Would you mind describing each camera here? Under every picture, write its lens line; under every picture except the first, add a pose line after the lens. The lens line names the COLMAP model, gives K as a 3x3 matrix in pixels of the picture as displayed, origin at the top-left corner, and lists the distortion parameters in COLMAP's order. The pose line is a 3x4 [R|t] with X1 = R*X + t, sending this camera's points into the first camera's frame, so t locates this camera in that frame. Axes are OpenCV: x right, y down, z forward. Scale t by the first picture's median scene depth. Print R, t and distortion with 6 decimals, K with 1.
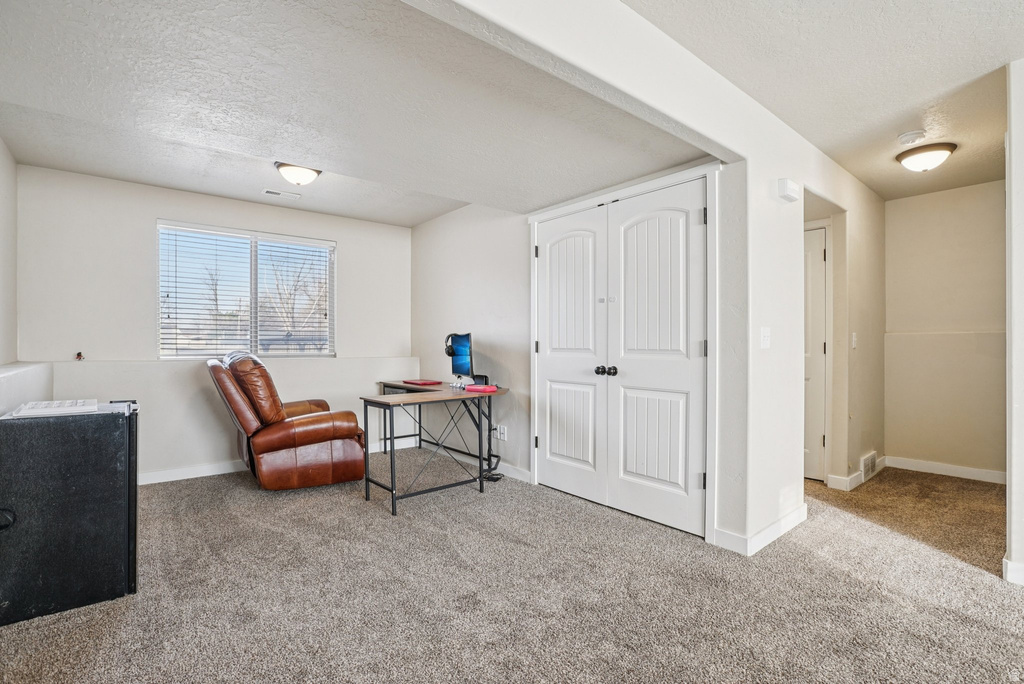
lens RADIAL K [[473.4, 0, 516.7], [0, 473.4, 344.1], [0, 0, 1]] dist [-0.049505, 0.016656]
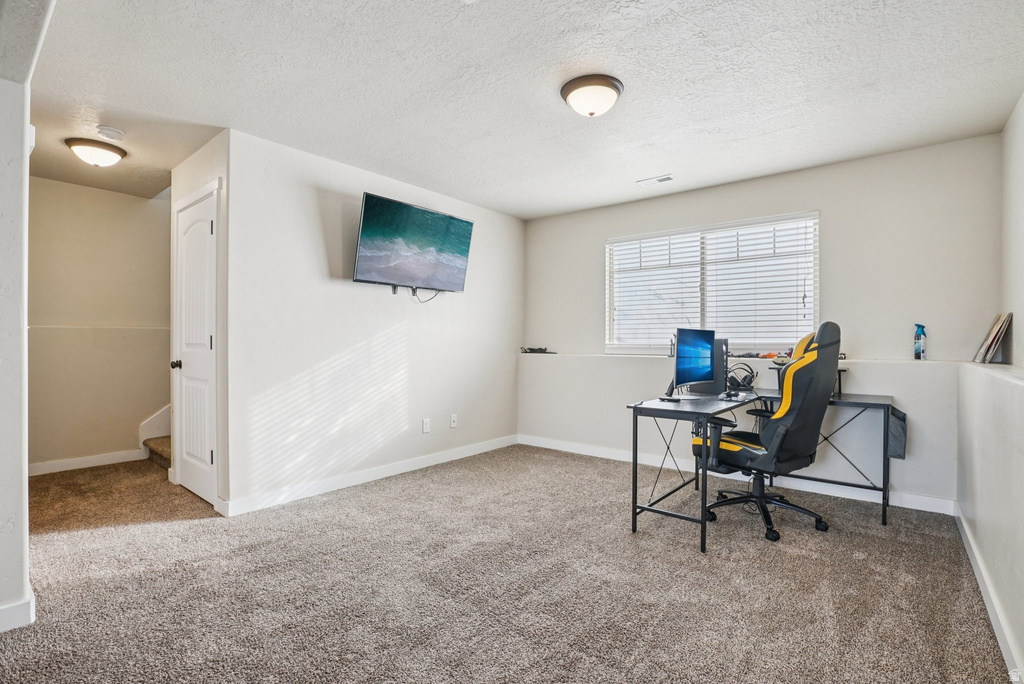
lens RADIAL K [[473.4, 0, 516.5], [0, 473.4, 337.5], [0, 0, 1]] dist [-0.049505, 0.016656]
pose [[-0.150154, -0.002167, 0.988660, -0.331517], [0.006442, 0.999974, 0.003170, 0.002166], [-0.988642, 0.006845, -0.150136, 0.333877]]
